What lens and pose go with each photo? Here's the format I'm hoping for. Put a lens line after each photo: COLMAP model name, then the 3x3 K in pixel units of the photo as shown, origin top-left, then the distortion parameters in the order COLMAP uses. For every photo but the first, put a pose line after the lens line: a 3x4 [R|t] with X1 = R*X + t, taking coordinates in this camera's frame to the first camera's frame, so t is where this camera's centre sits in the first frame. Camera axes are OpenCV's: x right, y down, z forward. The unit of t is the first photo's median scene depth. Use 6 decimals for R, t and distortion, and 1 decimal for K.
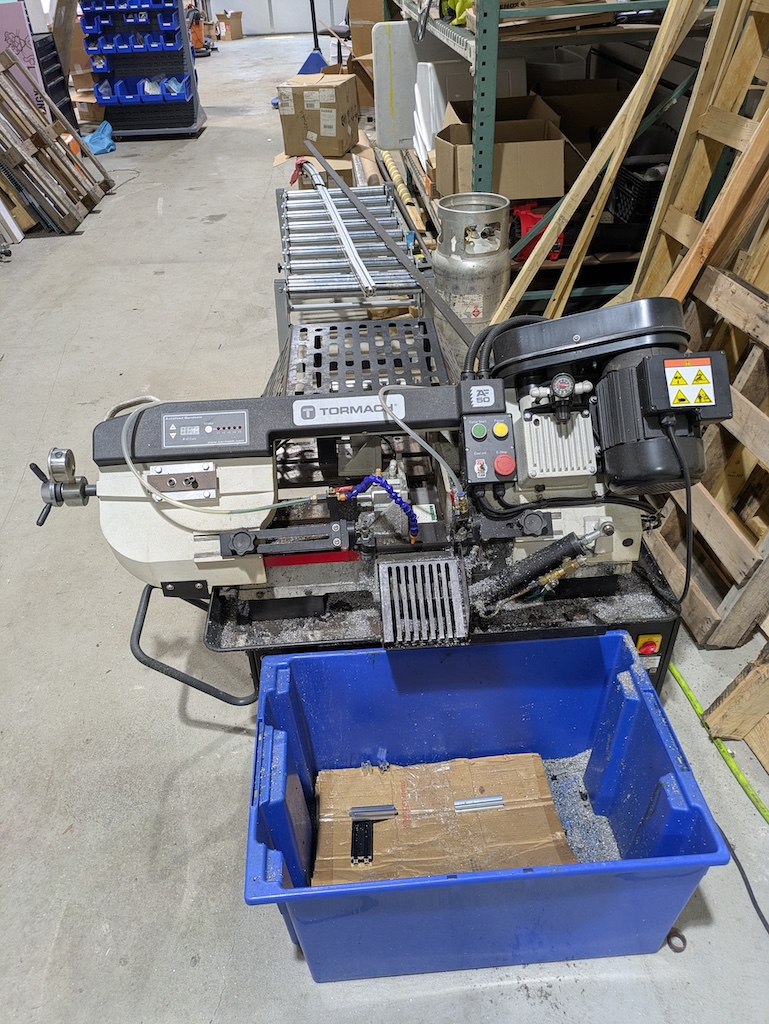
lens RADIAL K [[783.0, 0, 384.5], [0, 783.0, 512.0], [0, 0, 1]] dist [0.006429, 0.002410]
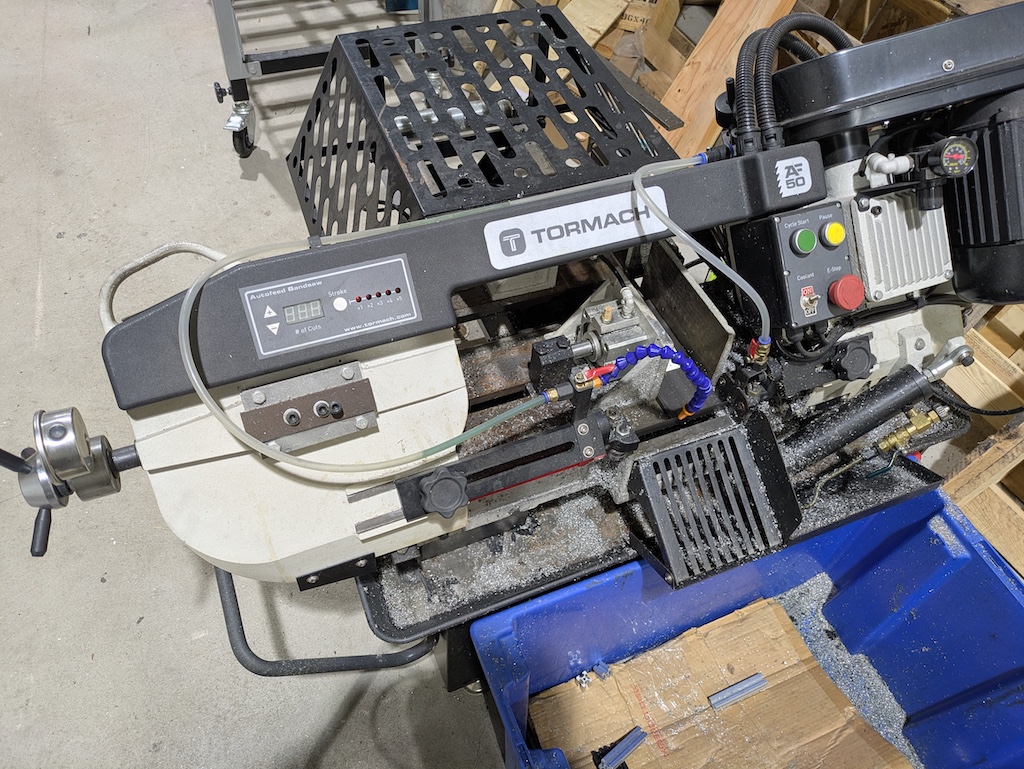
lens RADIAL K [[783.0, 0, 512.0], [0, 783.0, 384.5], [0, 0, 1]] dist [0.006429, 0.002410]
pose [[0.941464, -0.199011, 0.272104, -0.268946], [0.114723, 0.948118, 0.296498, -0.196130], [-0.316993, -0.247925, 0.915450, 0.470597]]
